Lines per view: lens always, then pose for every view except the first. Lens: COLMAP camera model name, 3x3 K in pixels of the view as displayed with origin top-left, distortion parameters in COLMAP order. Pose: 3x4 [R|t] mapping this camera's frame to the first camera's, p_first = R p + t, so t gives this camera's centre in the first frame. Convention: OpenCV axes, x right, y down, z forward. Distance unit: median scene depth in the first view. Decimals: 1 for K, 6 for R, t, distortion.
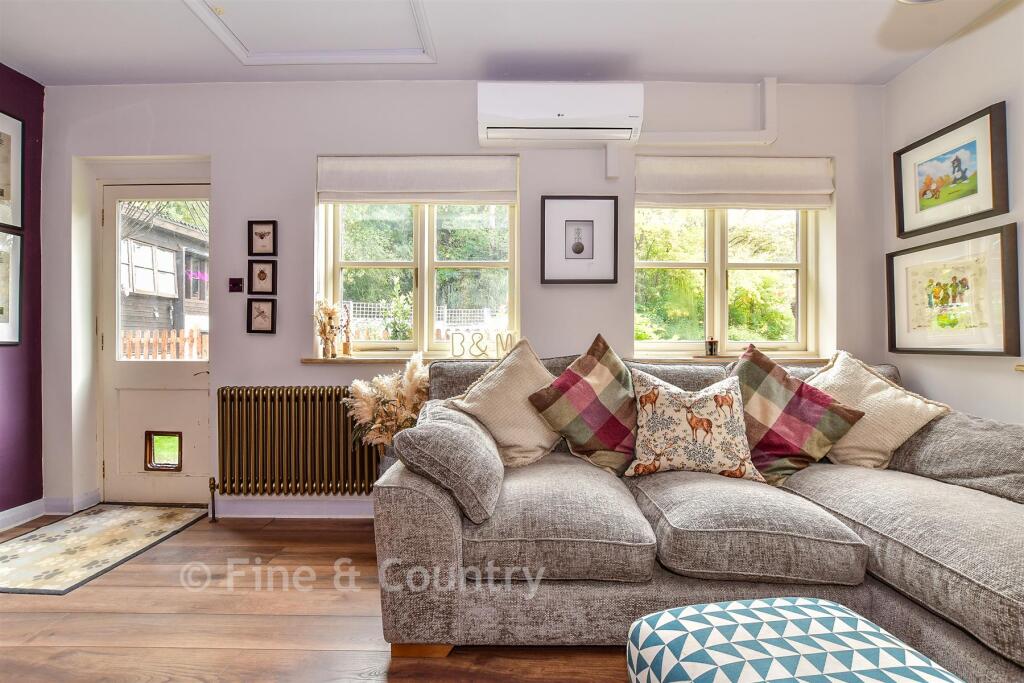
lens RADIAL K [[449.4, 0, 510.7], [0, 449.4, 338.8], [0, 0, 1]] dist [-0.031752, 0.004401]
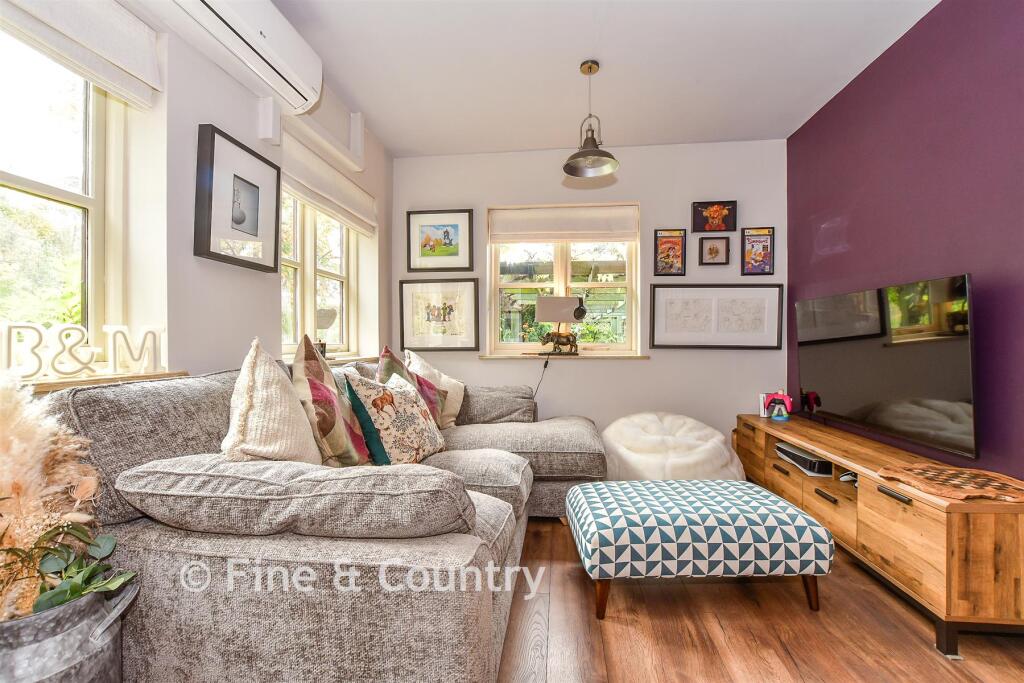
lens RADIAL K [[449.4, 0, 512.0], [0, 449.4, 345.1], [0, 0, 1]] dist [-0.031752, 0.004401]
pose [[0.118540, -0.004909, 0.992937, -0.593339], [-0.005803, 0.999967, 0.005637, 0.001884], [-0.992932, -0.006430, 0.118508, 0.537572]]
